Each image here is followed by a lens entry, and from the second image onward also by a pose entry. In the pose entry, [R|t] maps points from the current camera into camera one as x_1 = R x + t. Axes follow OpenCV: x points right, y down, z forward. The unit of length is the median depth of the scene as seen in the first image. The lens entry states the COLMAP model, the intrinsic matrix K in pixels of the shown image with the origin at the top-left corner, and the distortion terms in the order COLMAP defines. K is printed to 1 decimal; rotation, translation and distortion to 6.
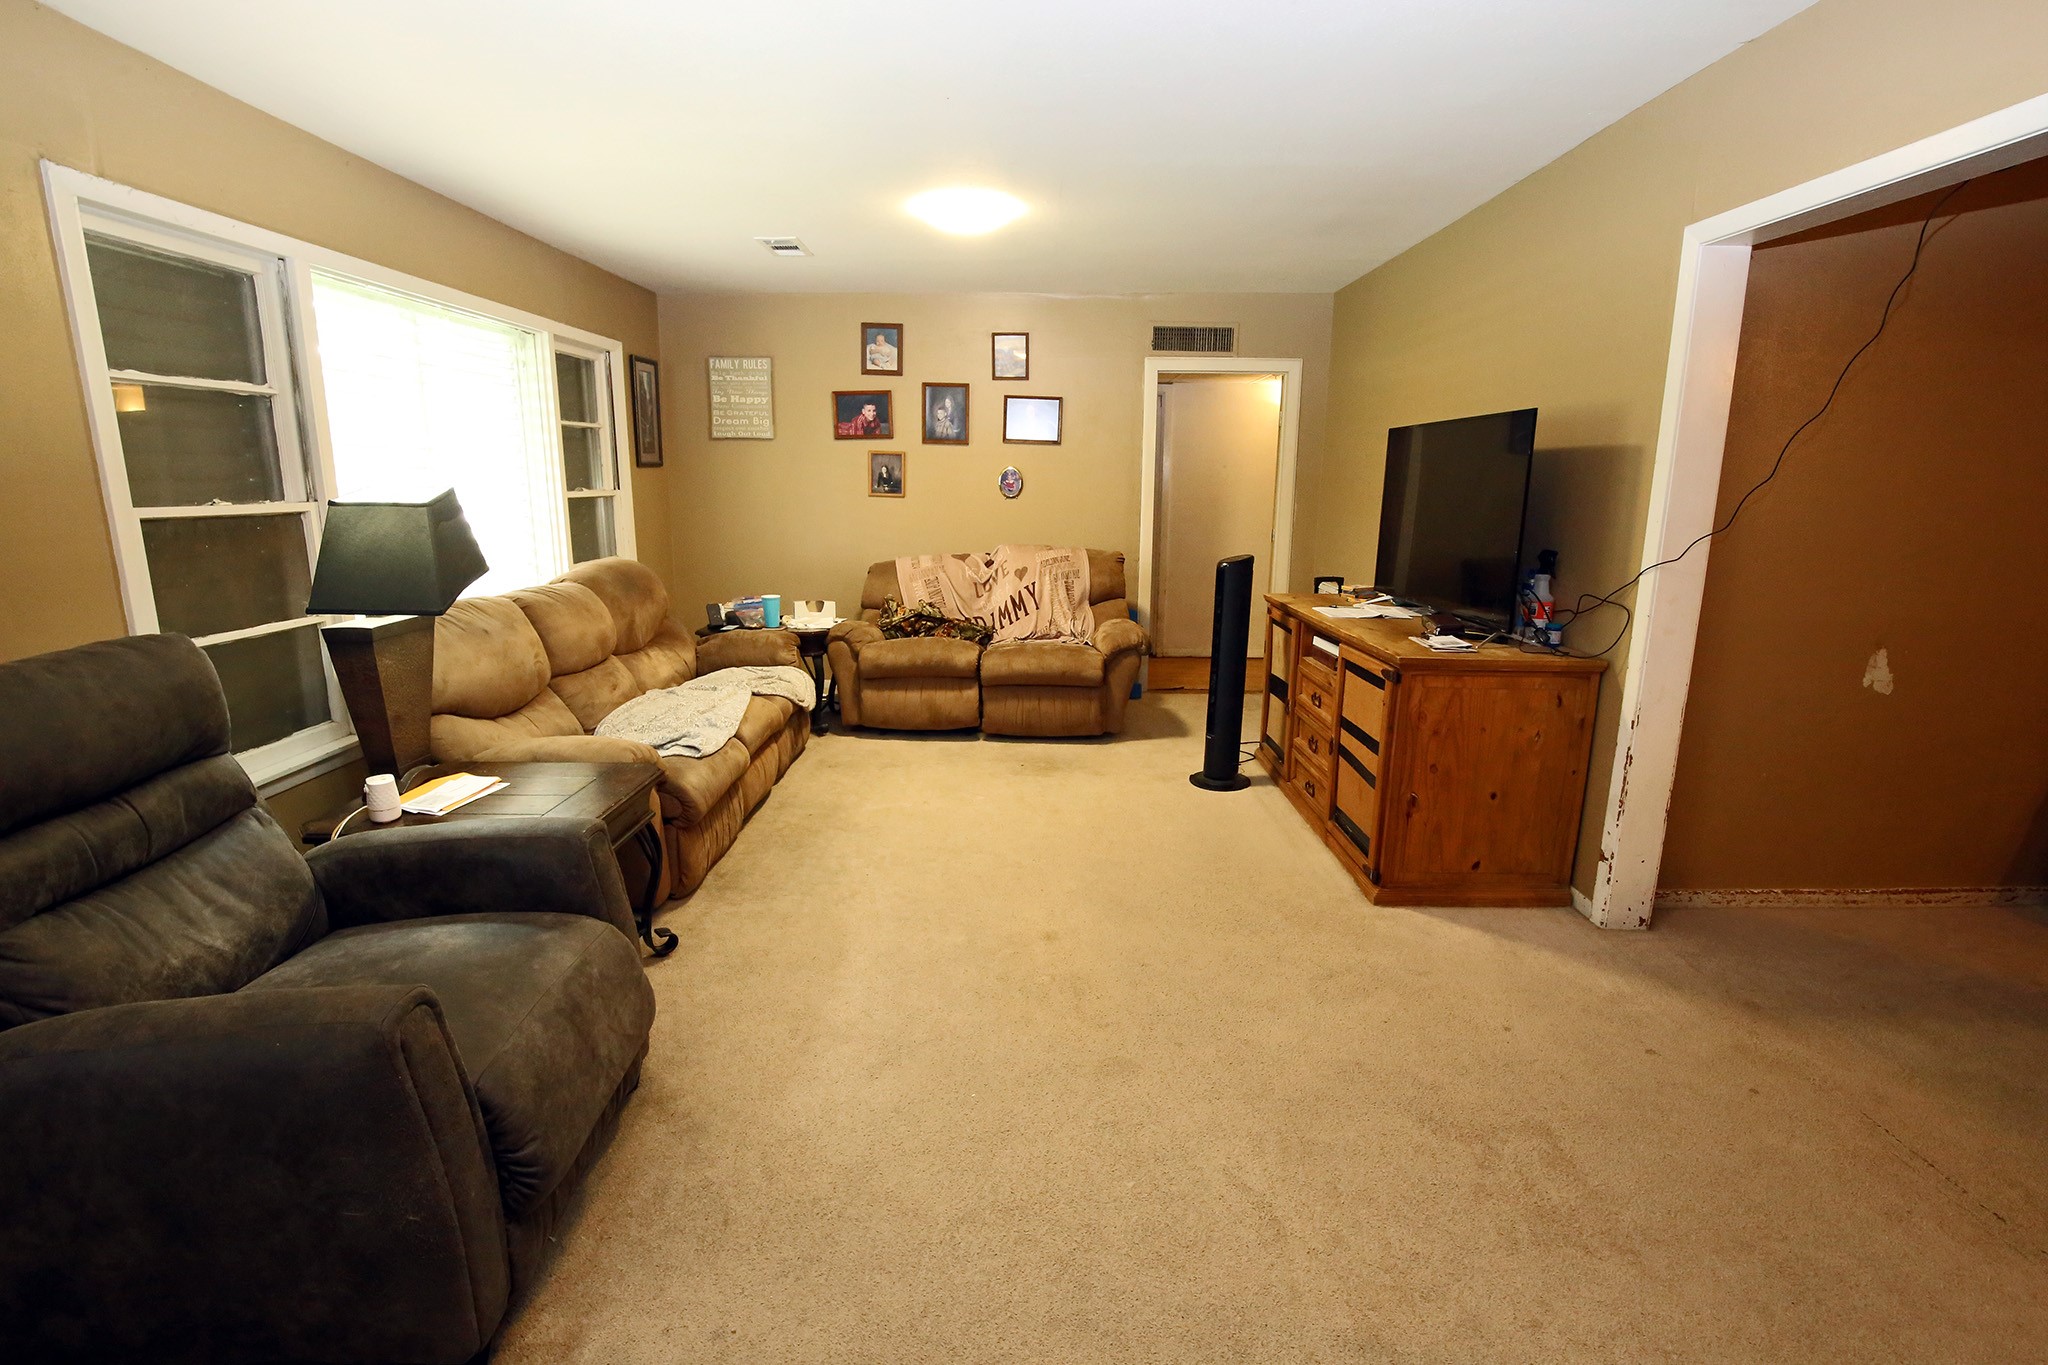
lens RADIAL K [[937.0, 0, 1026.8], [0, 937.0, 679.1], [0, 0, 1]] dist [-0.038162, 0.007065]
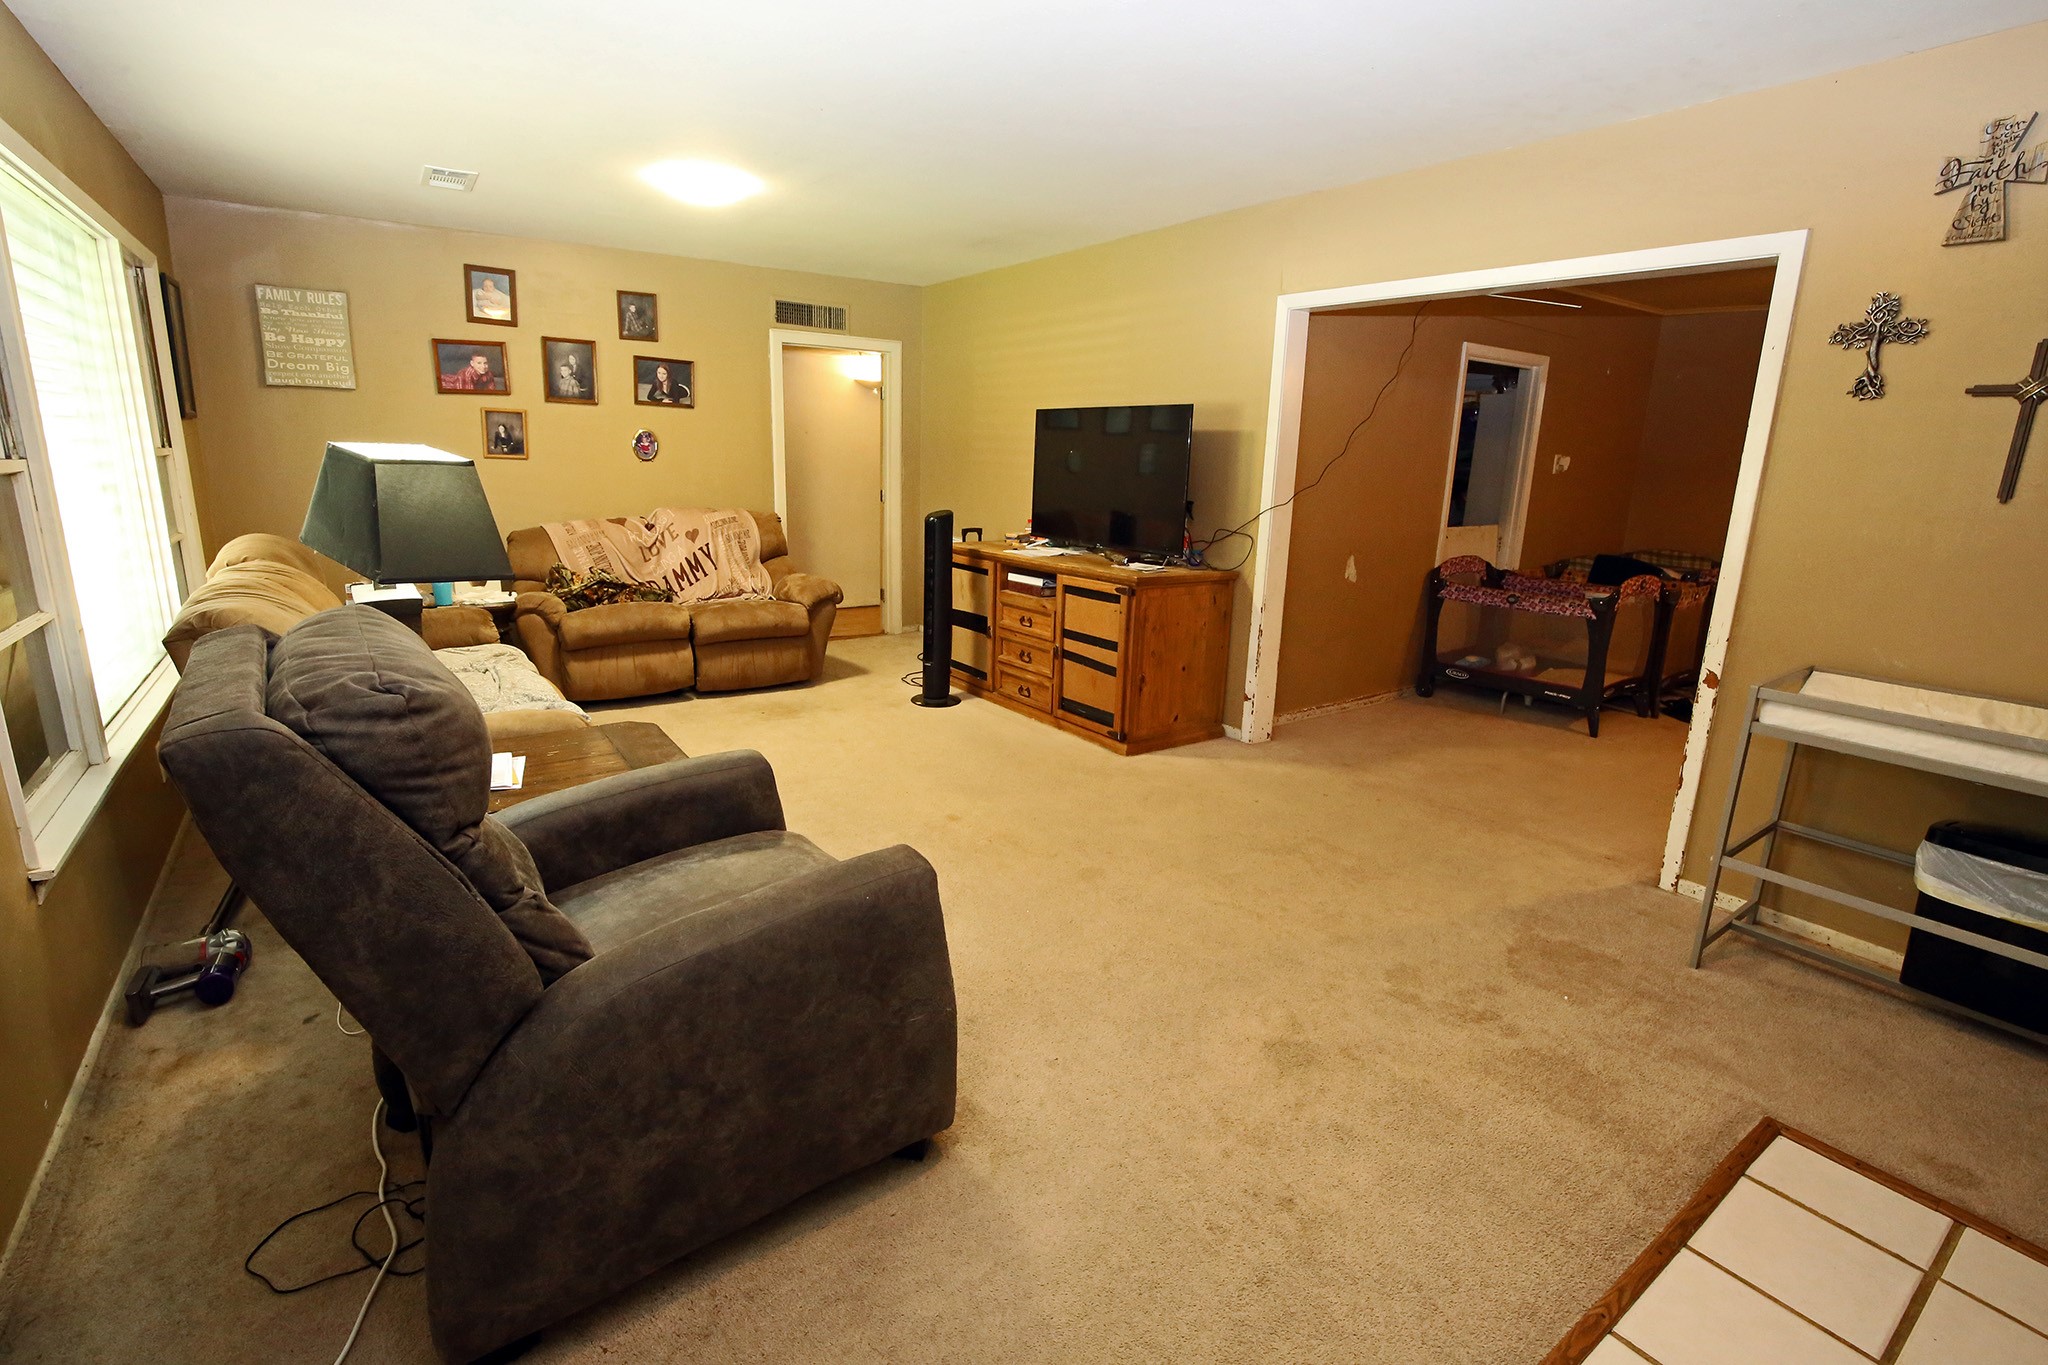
lens RADIAL K [[937.0, 0, 1026.8], [0, 937.0, 679.1], [0, 0, 1]] dist [-0.038162, 0.007065]
pose [[0.812690, -0.121245, 0.569943, -0.337035], [0.099013, 0.992623, 0.069978, 0.008295], [-0.574223, -0.000439, 0.818699, -0.044706]]
